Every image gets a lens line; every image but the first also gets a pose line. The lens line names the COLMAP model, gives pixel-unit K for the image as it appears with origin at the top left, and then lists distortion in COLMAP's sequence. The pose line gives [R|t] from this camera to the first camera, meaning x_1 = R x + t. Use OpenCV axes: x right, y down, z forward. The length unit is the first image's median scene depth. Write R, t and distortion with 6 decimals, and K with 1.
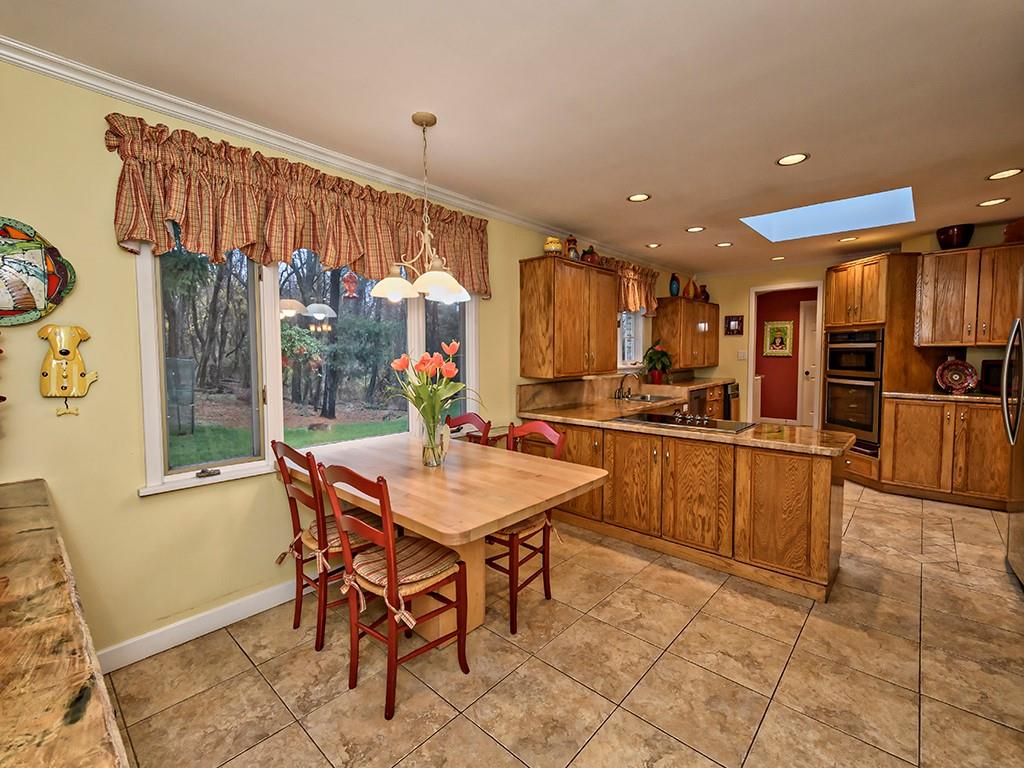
lens RADIAL K [[449.1, 0, 512.4], [0, 449.1, 377.0], [0, 0, 1]] dist [0.001110, -0.000790]
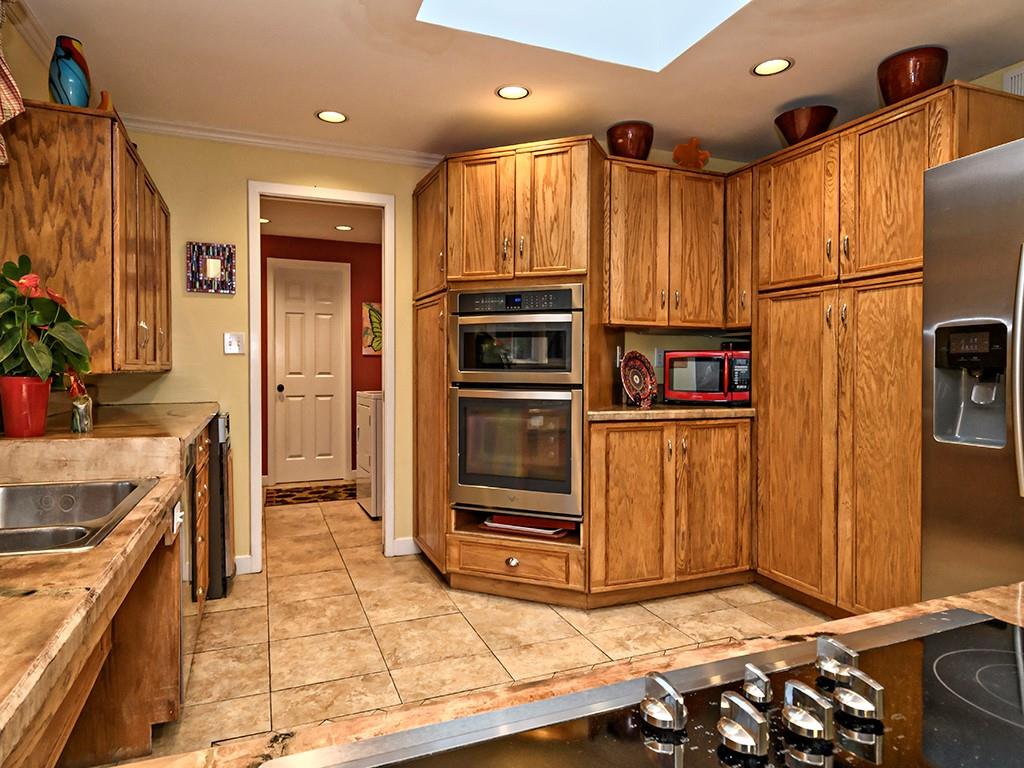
lens RADIAL K [[618.5, 0, 510.0], [0, 618.5, 377.7], [0, 0, 1]] dist [0.006643, -0.000971]
pose [[0.432754, -0.007207, 0.901483, 0.168064], [0.044616, 0.998914, -0.013432, 0.001686], [-0.900408, 0.046034, 0.432605, 0.783836]]
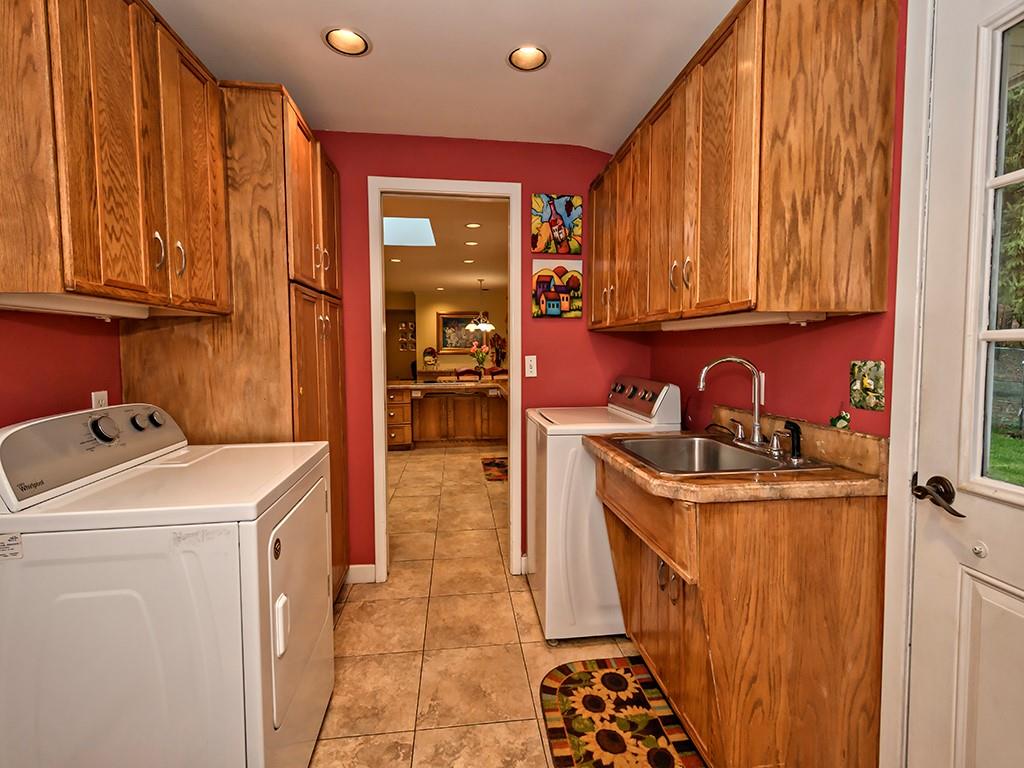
lens RADIAL K [[449.1, 0, 511.6], [0, 449.1, 379.5], [0, 0, 1]] dist [0.001110, -0.000790]
pose [[-0.651553, 0.062874, -0.755993, 1.246514], [-0.034564, 0.993064, 0.112379, -0.100742], [0.757816, 0.099351, -0.644860, 1.856352]]
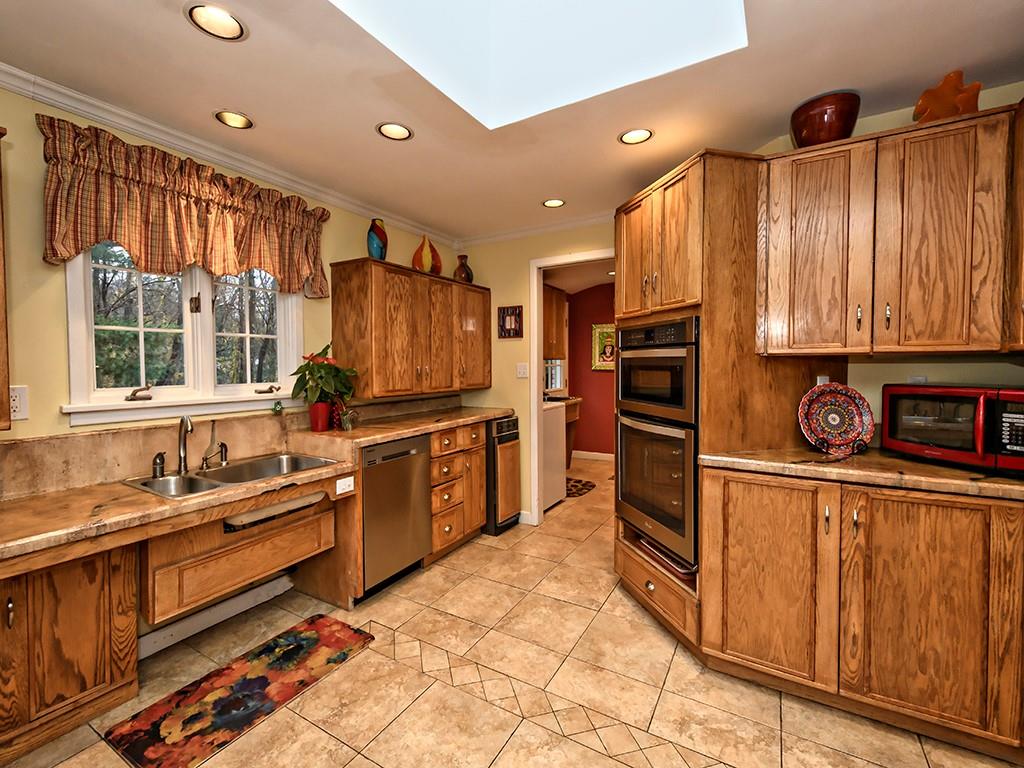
lens RADIAL K [[449.1, 0, 510.3], [0, 449.1, 377.2], [0, 0, 1]] dist [0.001110, -0.000790]
pose [[0.980064, -0.006028, 0.198592, 0.548341], [0.011332, 0.999609, -0.025581, -0.035315], [-0.198360, 0.027321, 0.979748, 0.591583]]
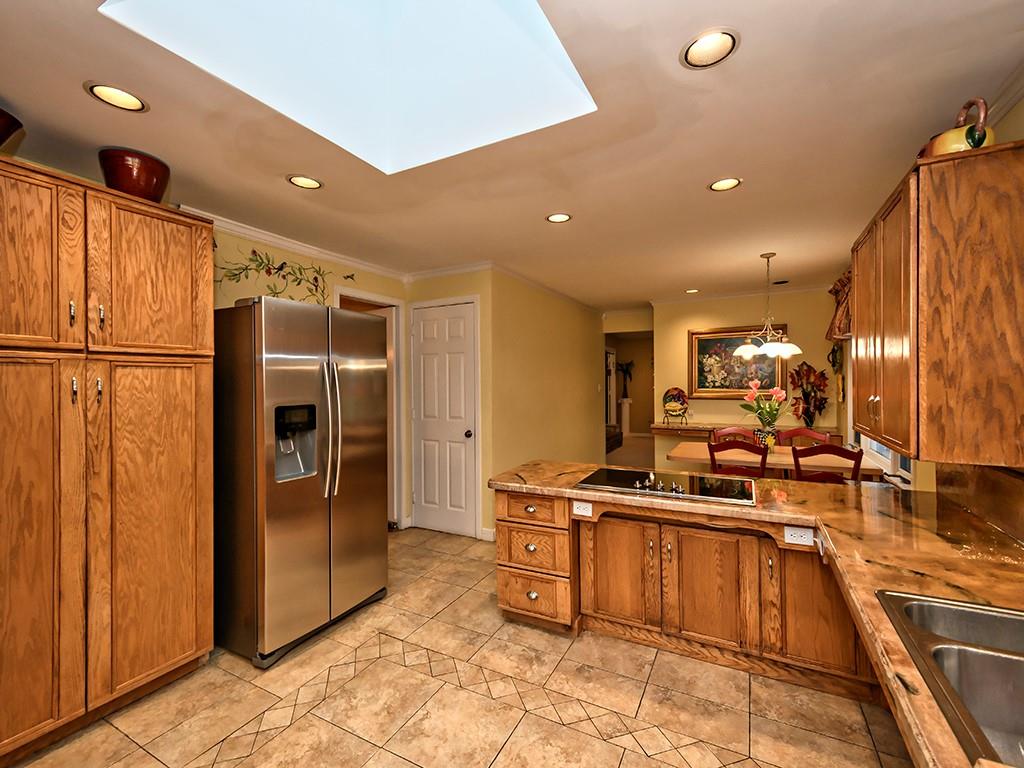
lens RADIAL K [[449.1, 0, 514.9], [0, 449.1, 385.0], [0, 0, 1]] dist [0.001110, -0.000790]
pose [[-0.965877, 0.017288, -0.258423, 0.630272], [0.001541, 0.998136, 0.061016, -0.087980], [0.258996, 0.058536, -0.964103, 1.277453]]
